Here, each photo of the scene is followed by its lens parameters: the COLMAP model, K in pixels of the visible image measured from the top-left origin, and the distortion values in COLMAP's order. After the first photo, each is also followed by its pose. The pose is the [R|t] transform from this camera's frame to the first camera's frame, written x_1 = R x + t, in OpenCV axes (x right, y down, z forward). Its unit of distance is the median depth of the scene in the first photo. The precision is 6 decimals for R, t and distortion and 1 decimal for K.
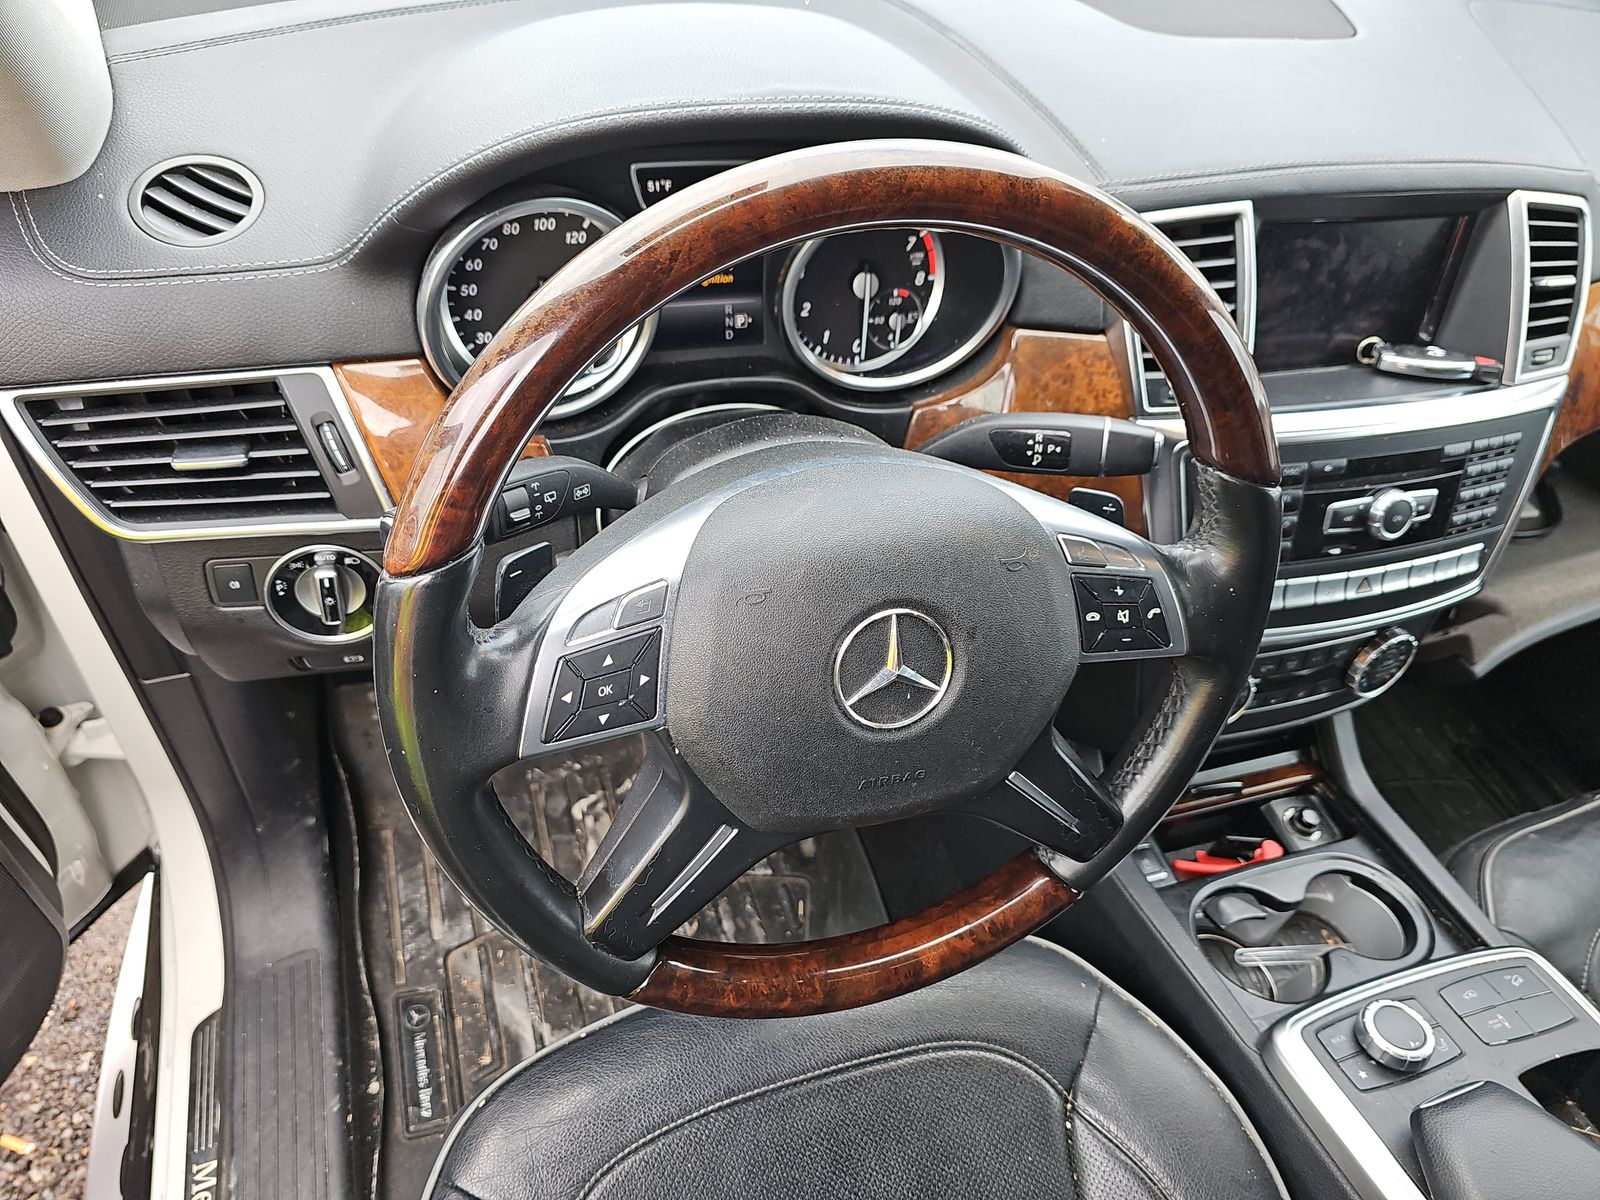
lens RADIAL K [[1072.6, 0, 804.0], [0, 1072.6, 591.1], [0, 0, 1]] dist [0.047678, -0.045249]
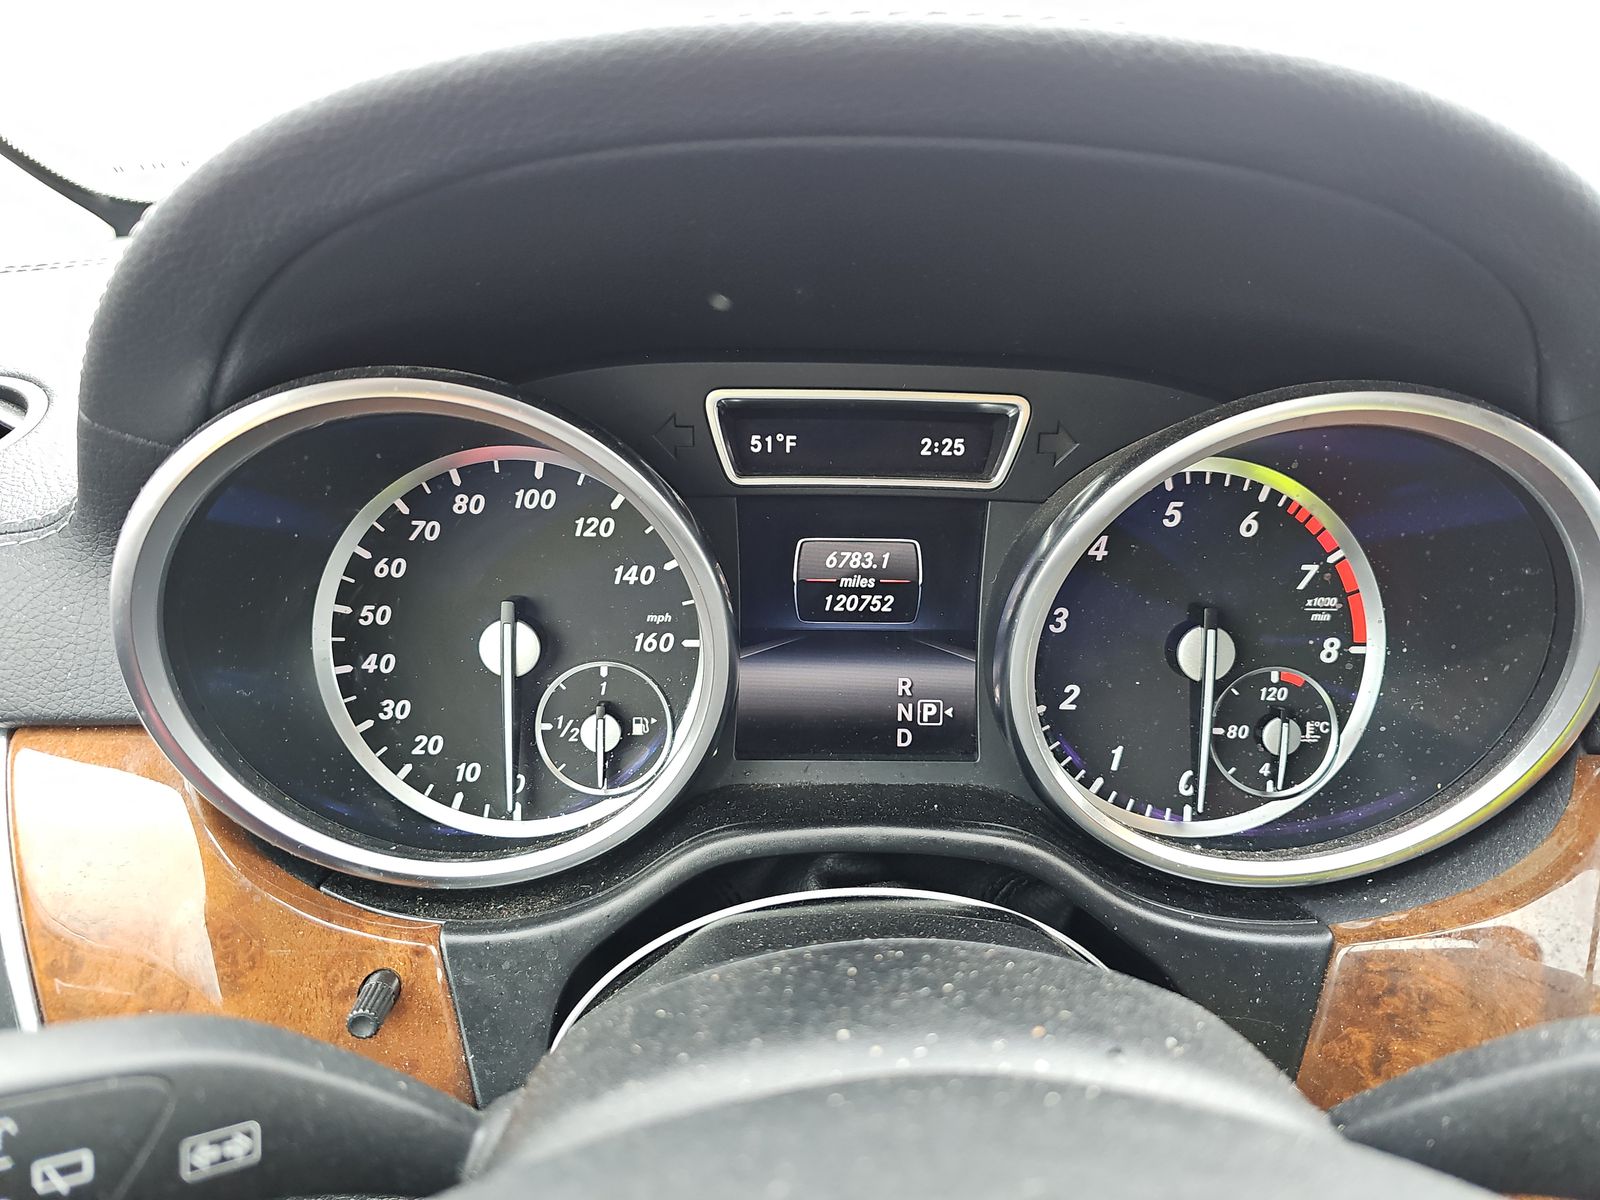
lens RADIAL K [[1072.6, 0, 804.0], [0, 1072.6, 591.1], [0, 0, 1]] dist [0.047678, -0.045249]
pose [[0.953296, 0.013647, -0.301729, 0.032223], [-0.134584, 0.913517, -0.383893, -0.105916], [0.270395, 0.406572, 0.872689, 0.532286]]
